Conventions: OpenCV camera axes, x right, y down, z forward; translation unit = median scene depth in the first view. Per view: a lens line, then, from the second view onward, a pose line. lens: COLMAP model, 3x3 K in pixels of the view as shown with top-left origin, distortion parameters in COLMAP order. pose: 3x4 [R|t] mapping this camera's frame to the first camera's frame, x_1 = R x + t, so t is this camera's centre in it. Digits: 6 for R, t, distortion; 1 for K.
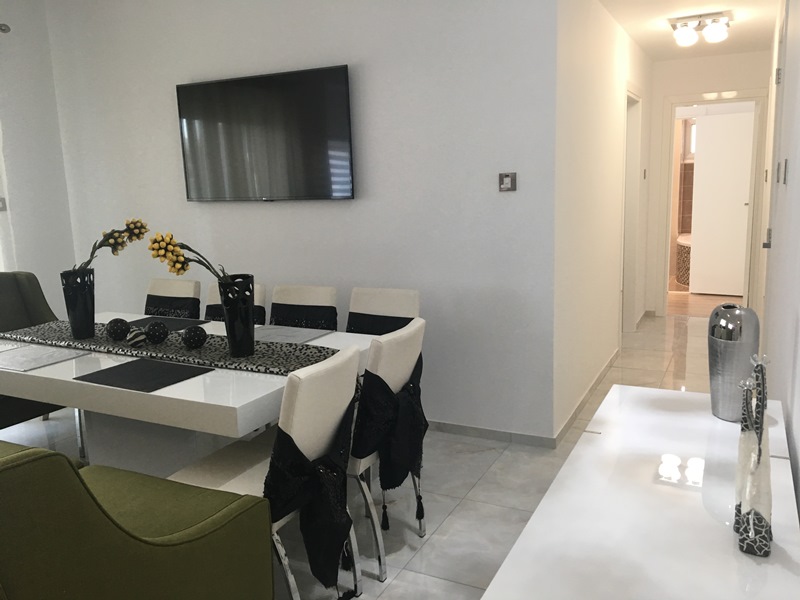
lens RADIAL K [[672.5, 0, 400.0], [0, 672.5, 300.0], [0, 0, 1]] dist [0.098922, -0.157552]
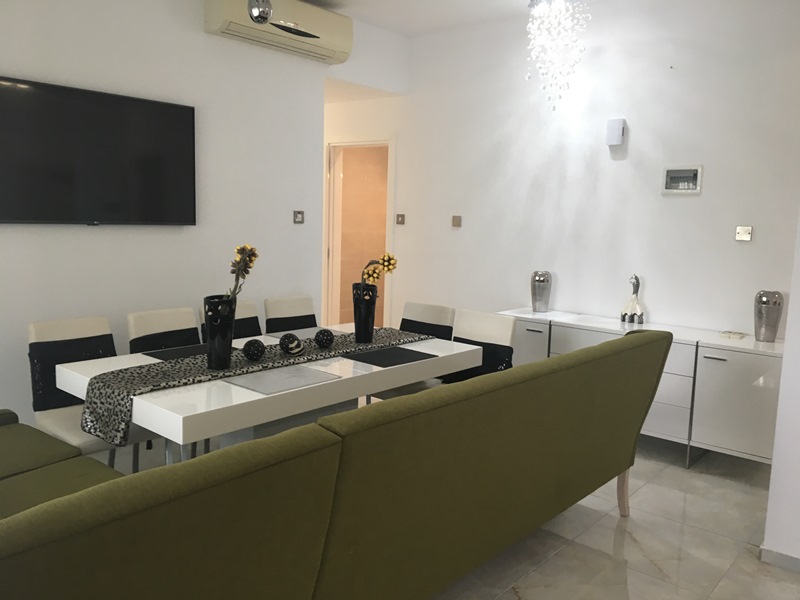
lens RADIAL K [[672.5, 0, 400.0], [0, 672.5, 300.0], [0, 0, 1]] dist [0.098922, -0.157552]
pose [[0.244866, -0.087523, 0.965599, -1.315577], [0.134207, 0.989390, 0.055646, -0.057822], [-0.960224, 0.115965, 0.254014, 0.508377]]
